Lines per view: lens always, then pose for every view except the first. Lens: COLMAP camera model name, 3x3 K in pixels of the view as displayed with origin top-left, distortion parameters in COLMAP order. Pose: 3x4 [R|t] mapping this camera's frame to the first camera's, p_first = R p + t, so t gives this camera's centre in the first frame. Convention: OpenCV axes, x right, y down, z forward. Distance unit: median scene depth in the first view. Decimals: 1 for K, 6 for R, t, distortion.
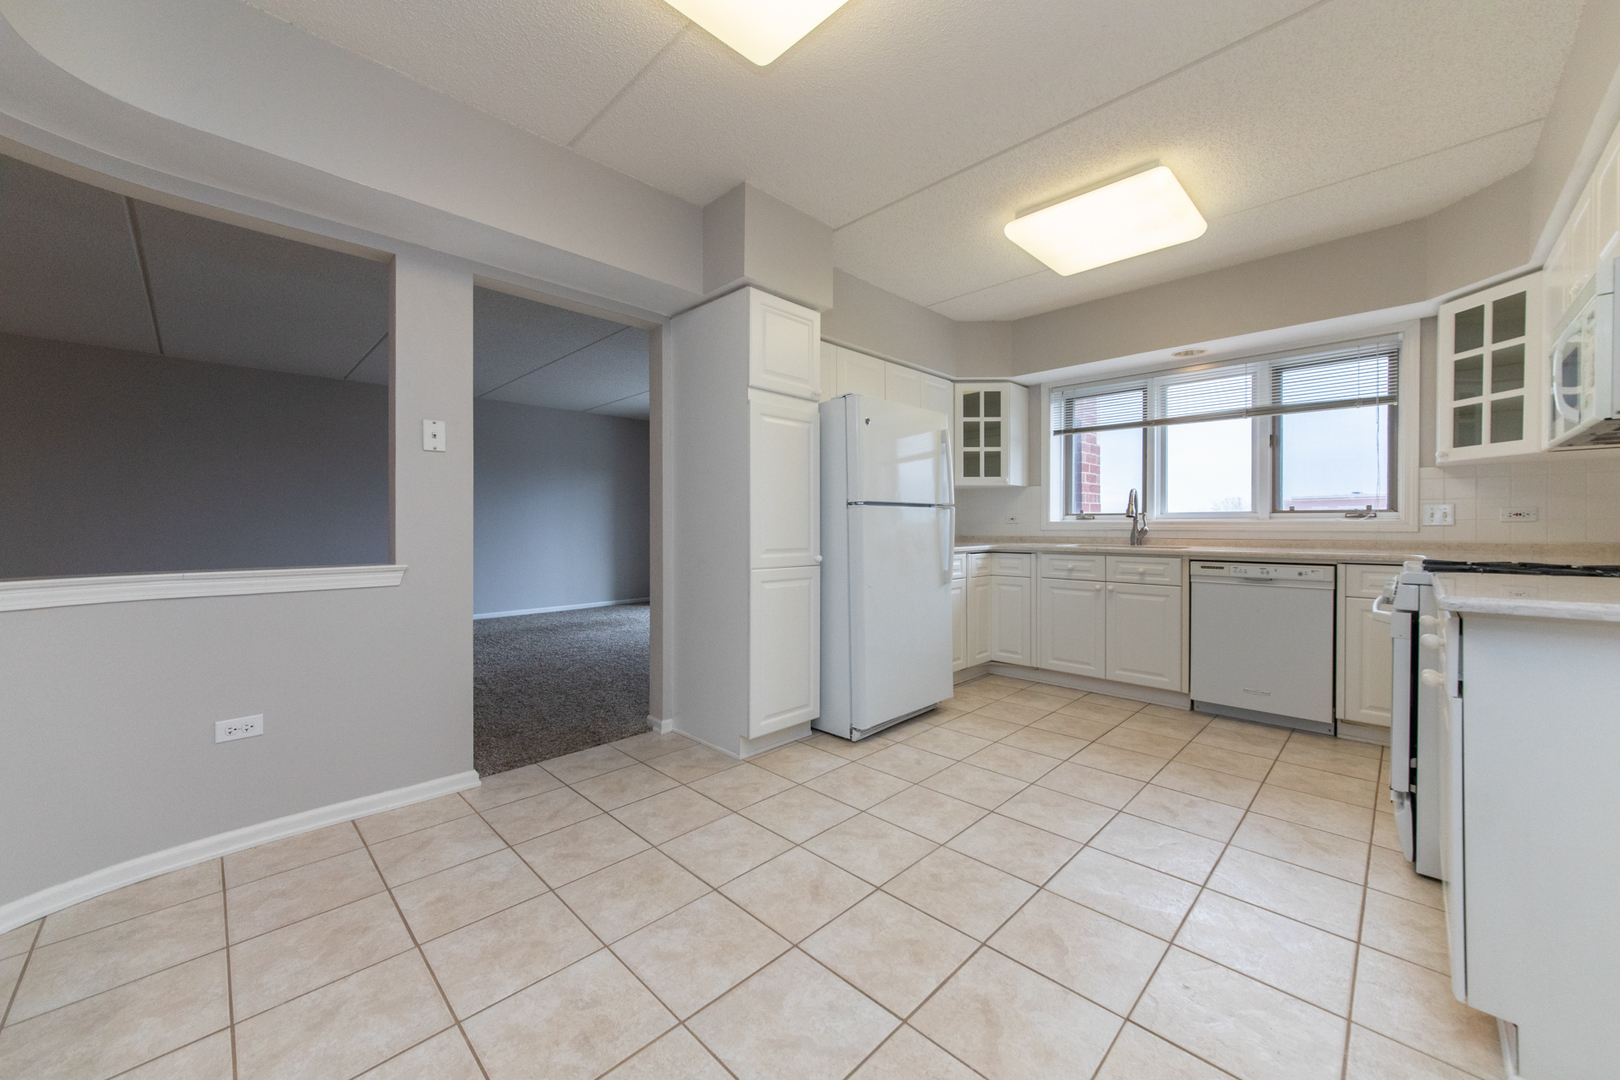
lens RADIAL K [[625.7, 0, 819.3], [0, 625.7, 534.6], [0, 0, 1]] dist [0.010002, 0.000204]
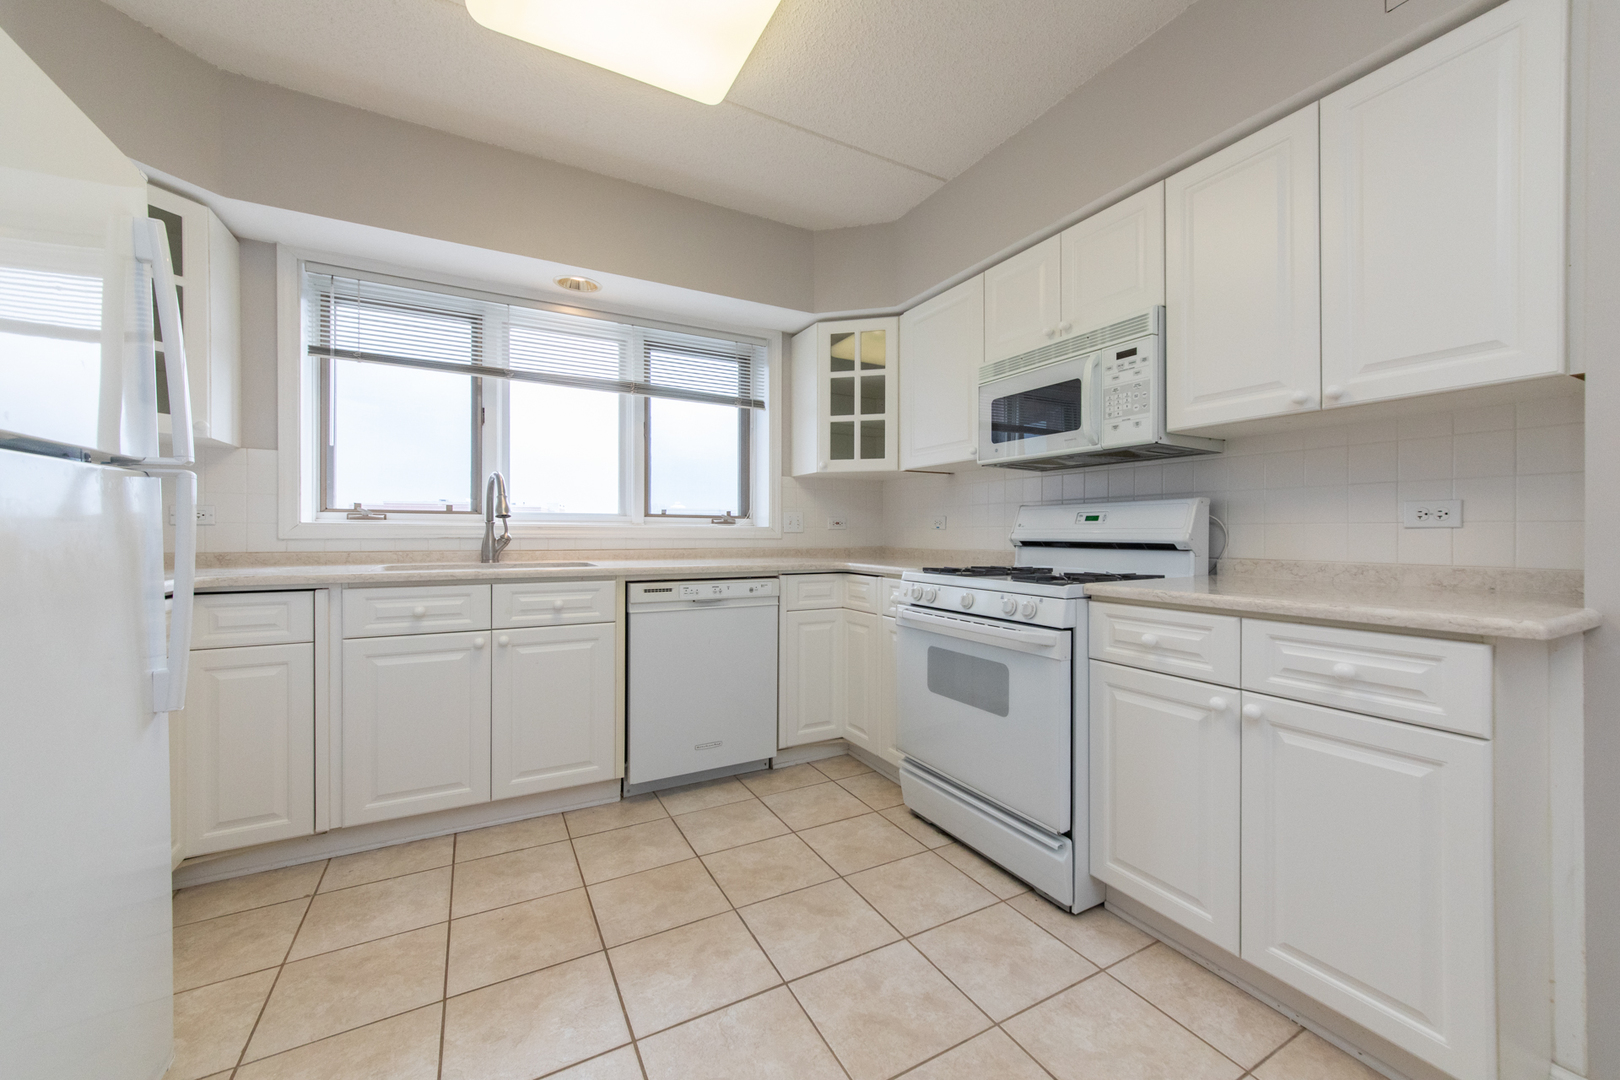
lens RADIAL K [[625.7, 0, 819.3], [0, 625.7, 534.6], [0, 0, 1]] dist [0.010002, 0.000204]
pose [[0.267868, -0.002554, 0.963452, -0.016724], [0.009022, 0.999959, 0.000143, -0.011088], [-0.963413, 0.008654, 0.267880, 0.716572]]
